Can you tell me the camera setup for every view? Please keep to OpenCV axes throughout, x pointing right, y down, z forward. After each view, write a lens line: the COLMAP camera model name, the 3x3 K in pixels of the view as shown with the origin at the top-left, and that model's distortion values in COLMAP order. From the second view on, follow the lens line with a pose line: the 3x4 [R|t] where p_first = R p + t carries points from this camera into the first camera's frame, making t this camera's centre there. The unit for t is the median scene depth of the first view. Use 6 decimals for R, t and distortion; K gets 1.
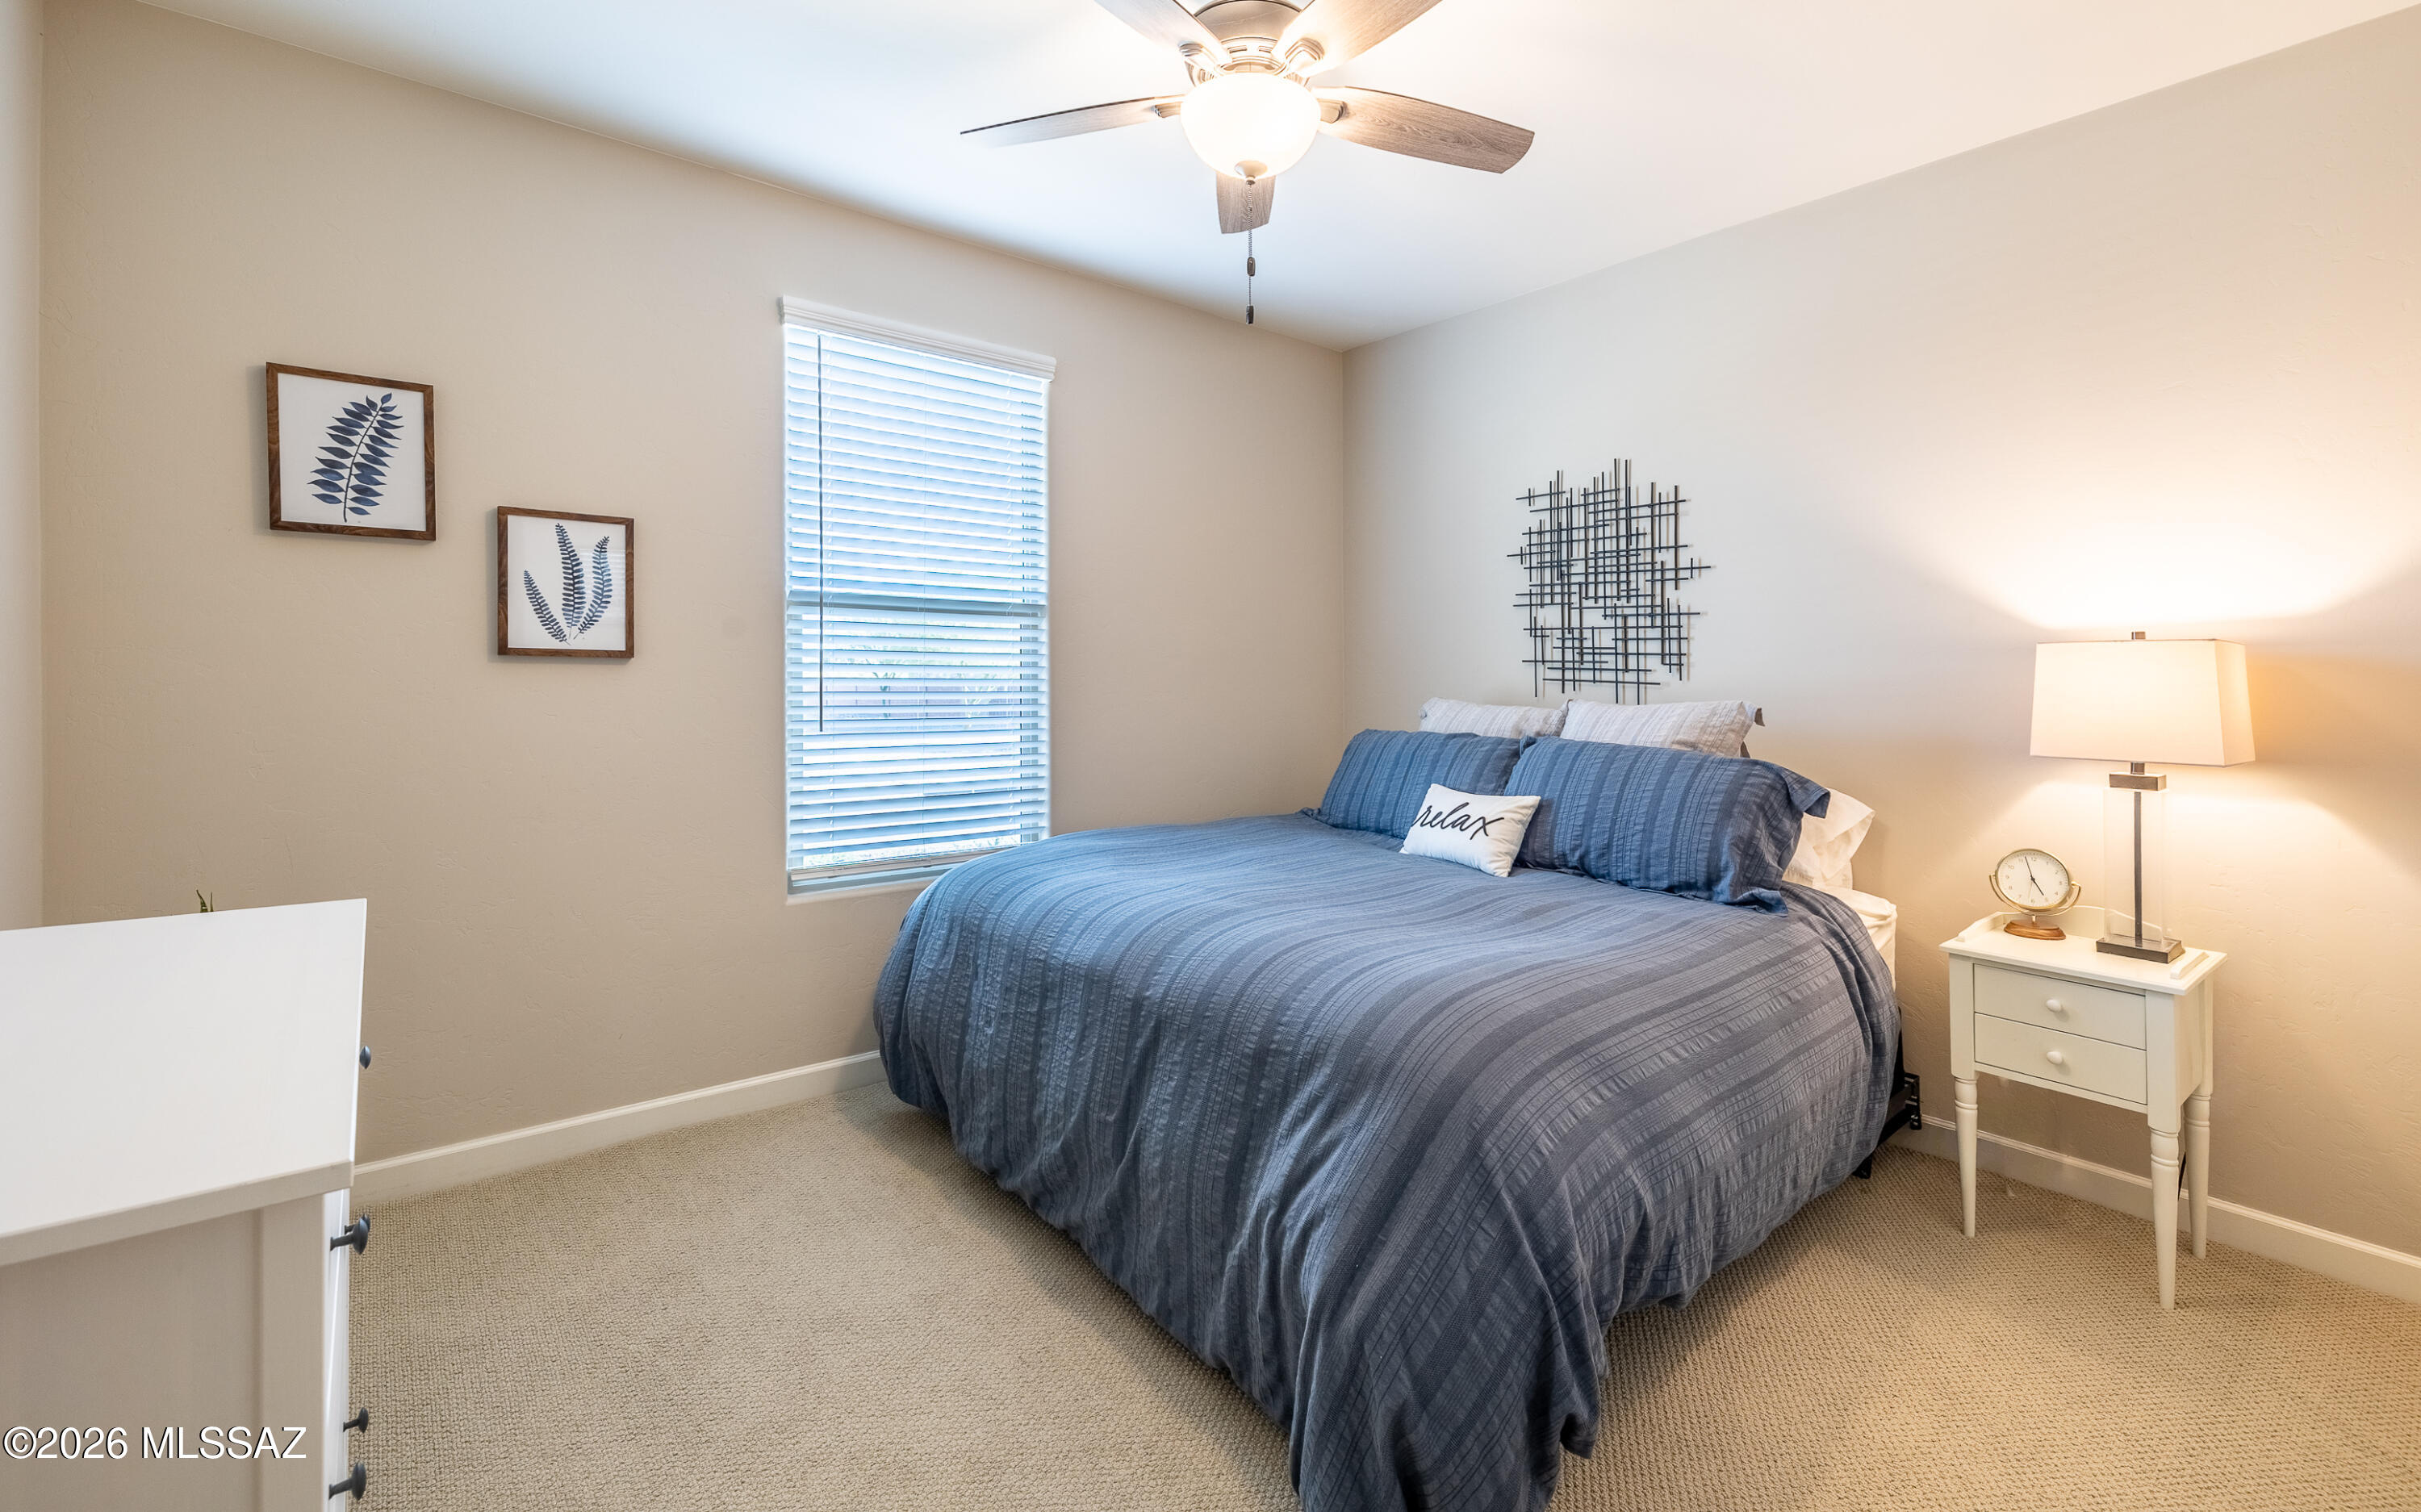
lens RADIAL K [[1059.4, 0, 1192.2], [0, 1059.4, 684.5], [0, 0, 1]] dist [0.000347, -0.000304]
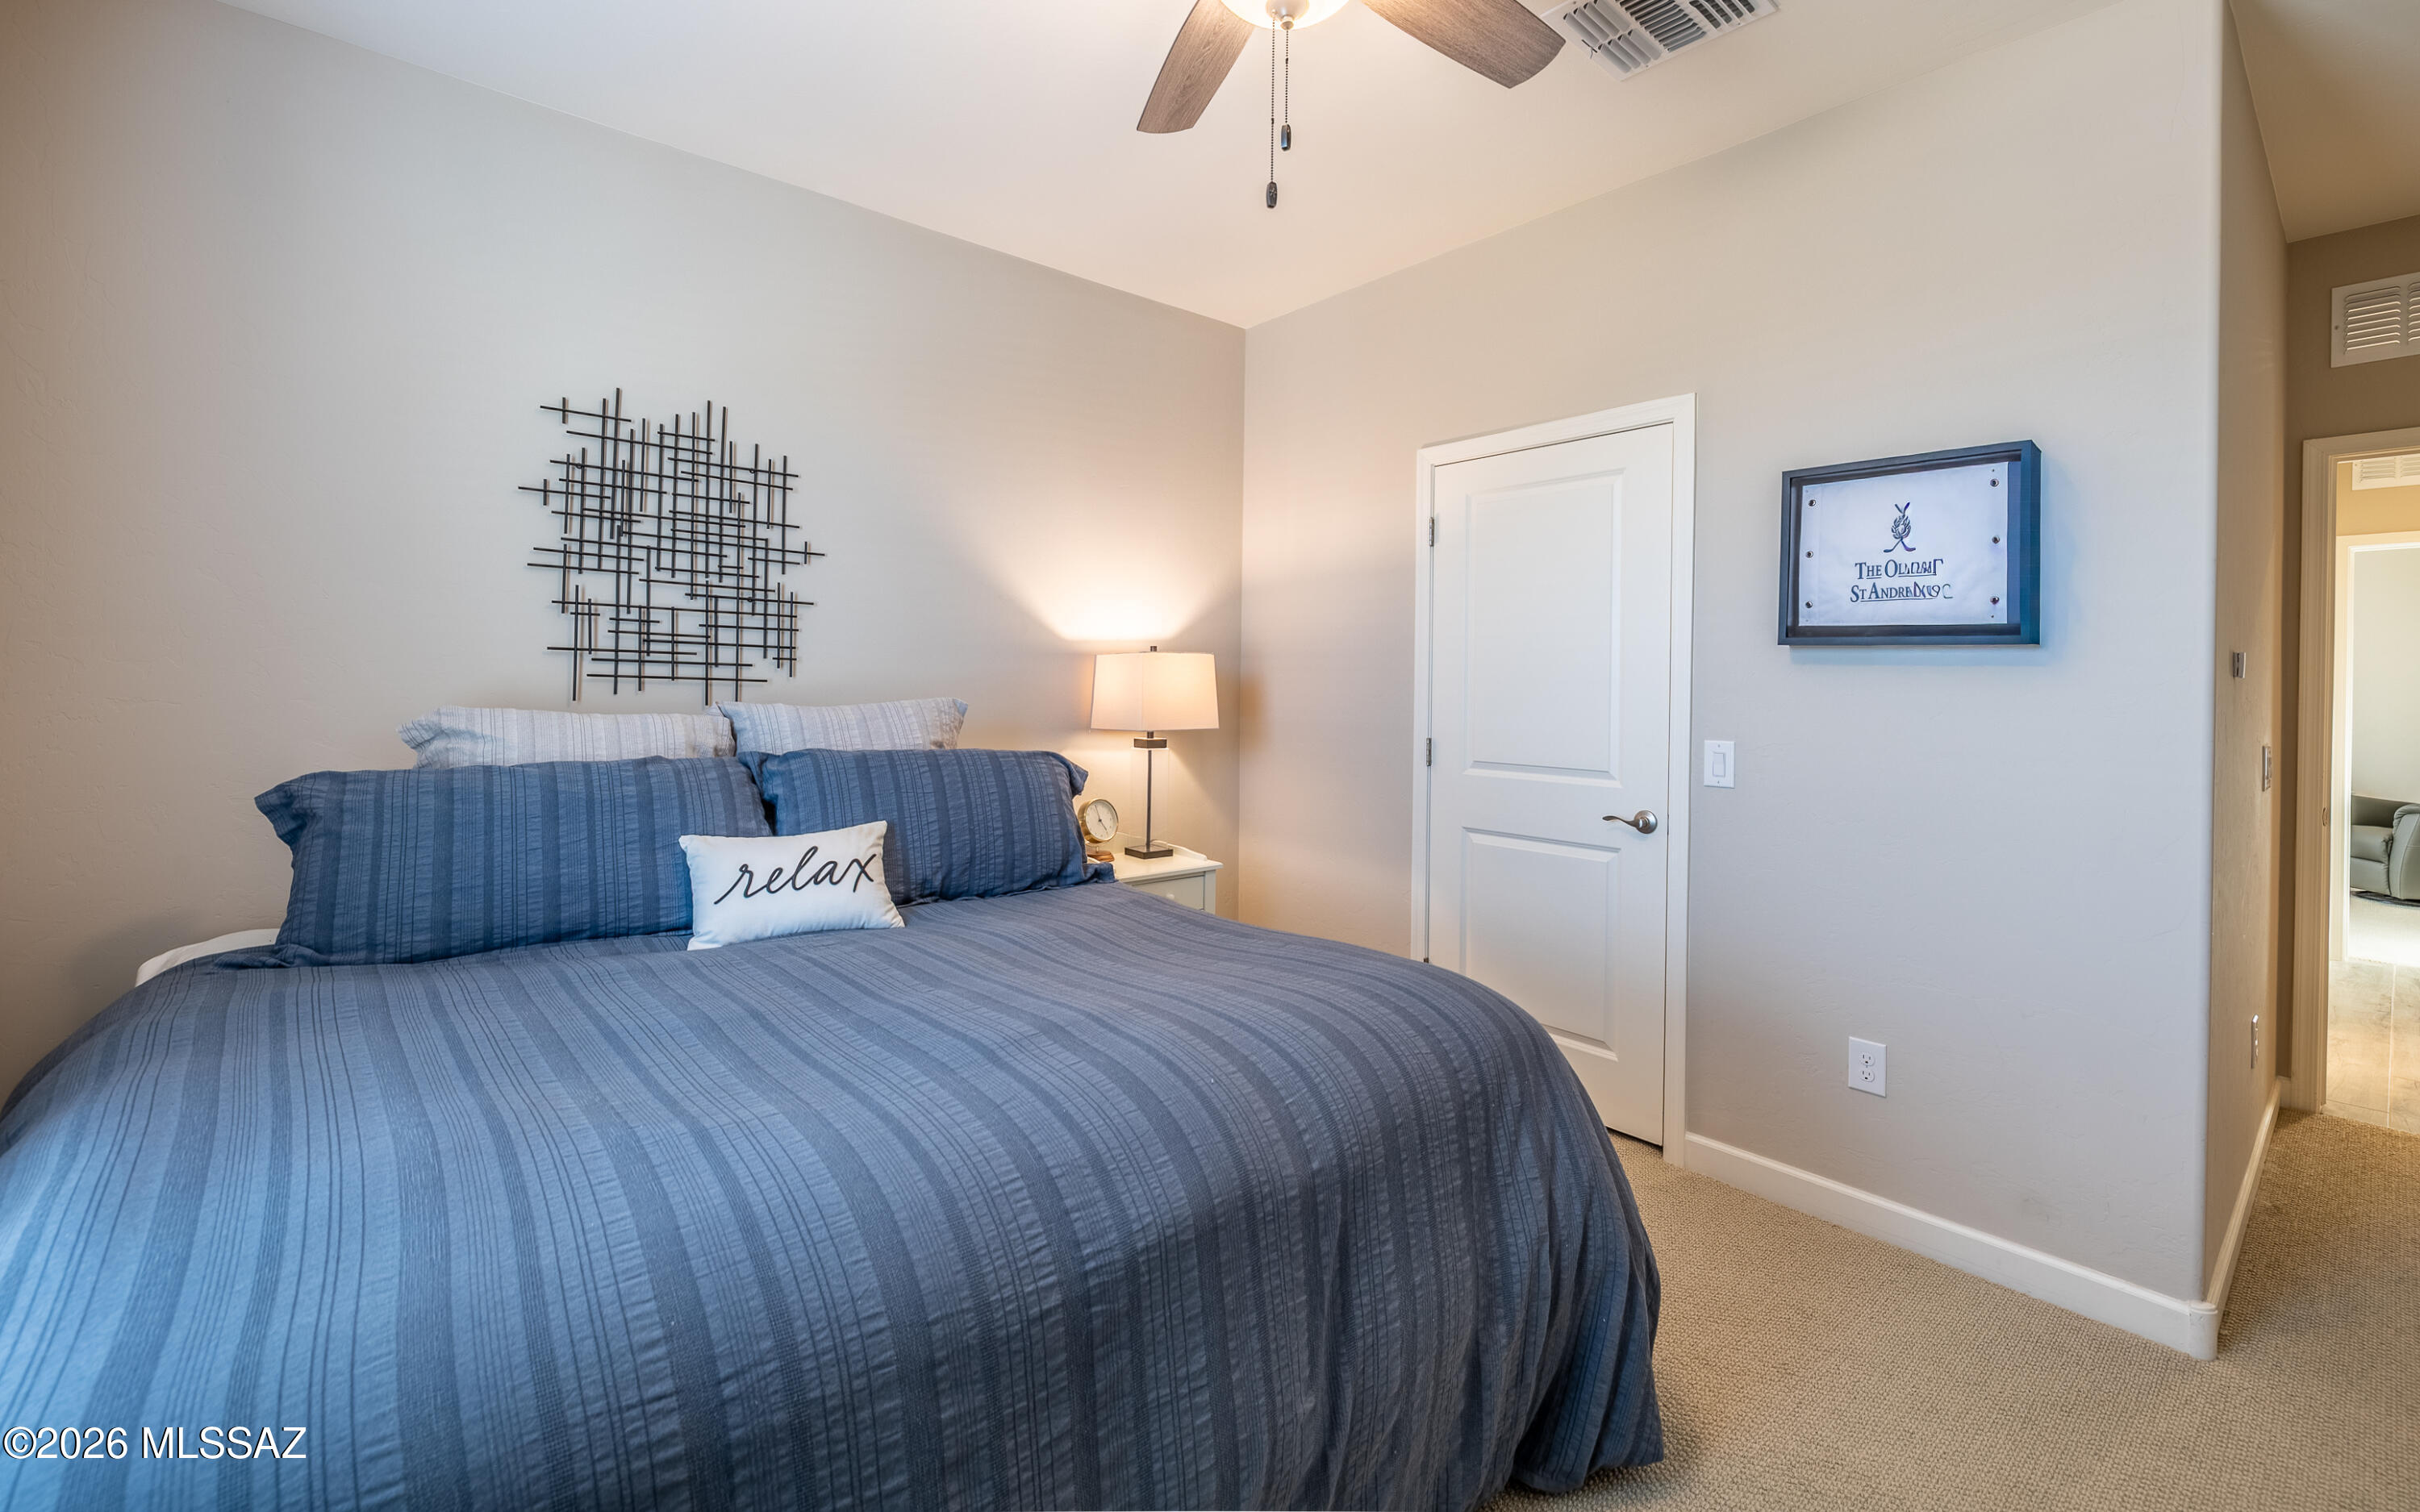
lens RADIAL K [[1058.9, 0, 1193.9], [0, 1058.9, 665.9], [0, 0, 1]] dist [0.000347, -0.000304]
pose [[-0.071223, 0.002824, 0.997456, -0.427074], [-0.002765, 0.999992, -0.003029, -0.010630], [-0.997457, -0.002973, -0.071215, 0.690281]]
